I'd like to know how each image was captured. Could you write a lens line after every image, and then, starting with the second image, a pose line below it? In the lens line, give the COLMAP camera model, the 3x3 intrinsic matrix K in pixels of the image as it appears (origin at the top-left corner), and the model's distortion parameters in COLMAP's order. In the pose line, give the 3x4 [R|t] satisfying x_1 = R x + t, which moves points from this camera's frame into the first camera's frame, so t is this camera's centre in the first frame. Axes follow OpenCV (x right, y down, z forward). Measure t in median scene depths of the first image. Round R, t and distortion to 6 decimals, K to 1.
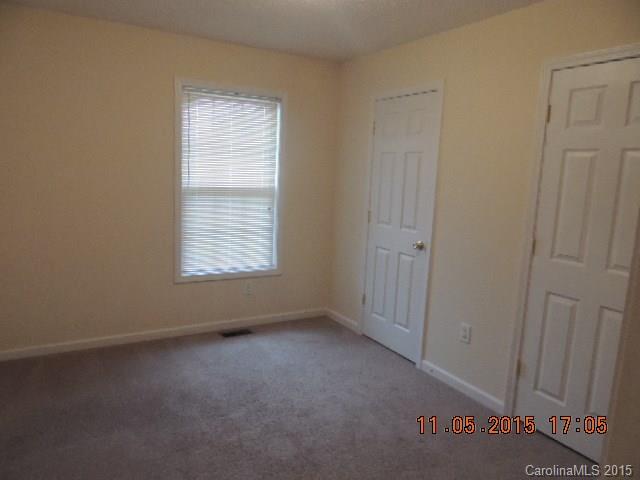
lens RADIAL K [[464.7, 0, 320.0], [0, 464.7, 240.0], [0, 0, 1]] dist [-0.003379, -0.003676]
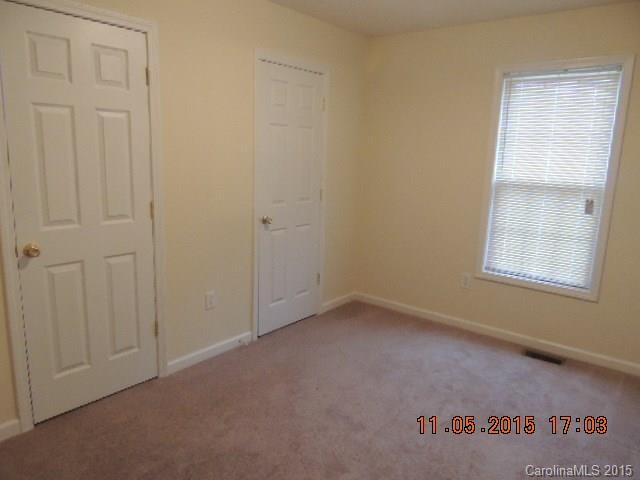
lens RADIAL K [[464.7, 0, 320.0], [0, 464.7, 240.0], [0, 0, 1]] dist [-0.003379, -0.003676]
pose [[0.361537, 0.146423, -0.920788, 0.462820], [-0.162950, 0.982314, 0.092227, -0.021860], [0.918008, 0.116699, 0.379003, 0.314821]]
